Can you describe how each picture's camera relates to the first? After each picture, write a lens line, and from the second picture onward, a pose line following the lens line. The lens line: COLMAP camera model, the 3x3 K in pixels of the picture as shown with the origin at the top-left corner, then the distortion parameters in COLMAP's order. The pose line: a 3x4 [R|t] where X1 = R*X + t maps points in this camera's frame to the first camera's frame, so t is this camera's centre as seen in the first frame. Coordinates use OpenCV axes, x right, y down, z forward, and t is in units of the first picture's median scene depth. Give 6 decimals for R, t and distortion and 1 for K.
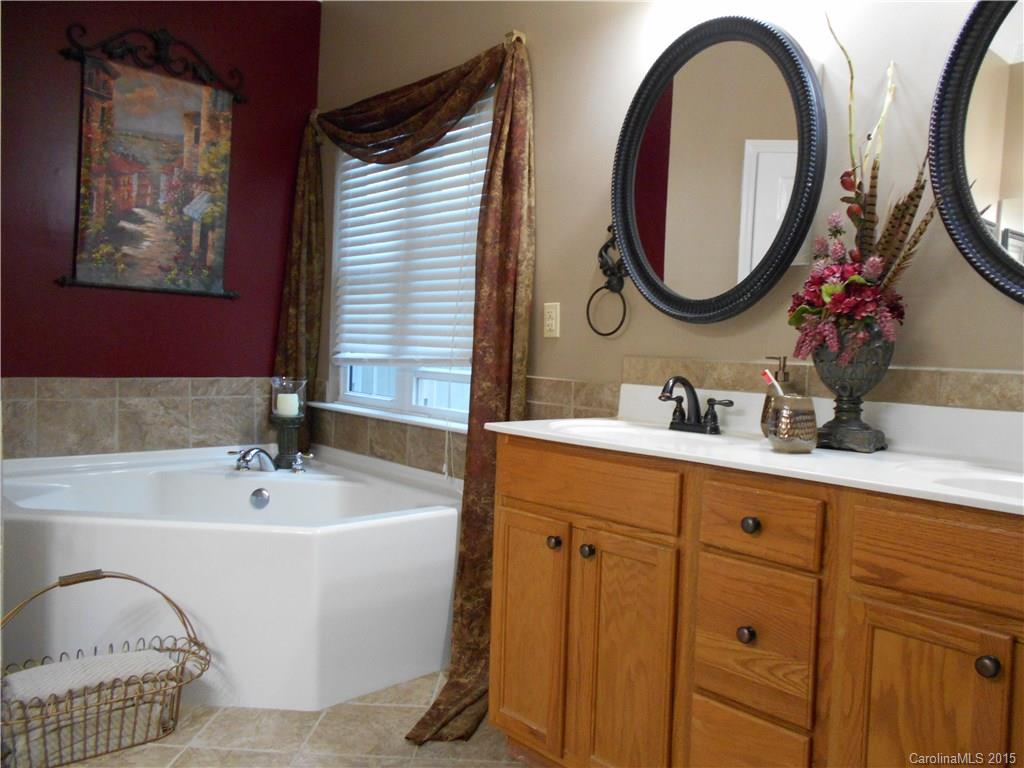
lens RADIAL K [[790.0, 0, 512.0], [0, 790.0, 384.0], [0, 0, 1]] dist [-0.000934, 0.000411]
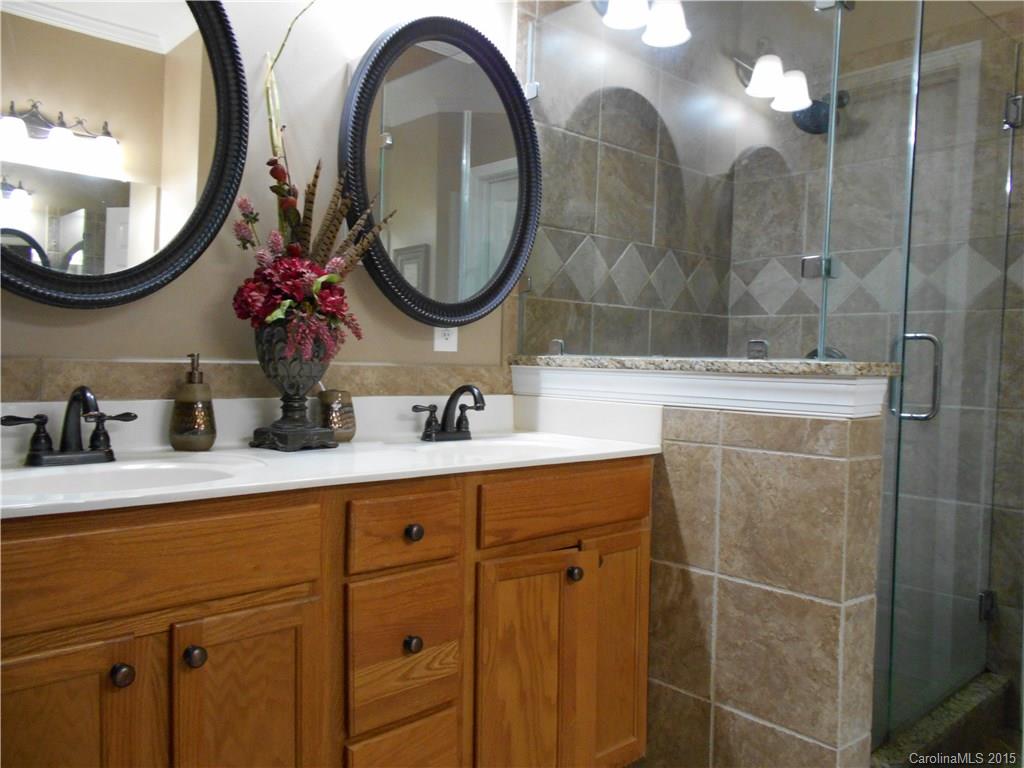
lens RADIAL K [[790.0, 0, 512.0], [0, 790.0, 384.0], [0, 0, 1]] dist [-0.000934, 0.000411]
pose [[0.038097, -0.059288, 0.997514, -0.553624], [0.028320, 0.997901, 0.058229, -0.047575], [-0.998873, 0.026031, 0.039696, 0.715985]]
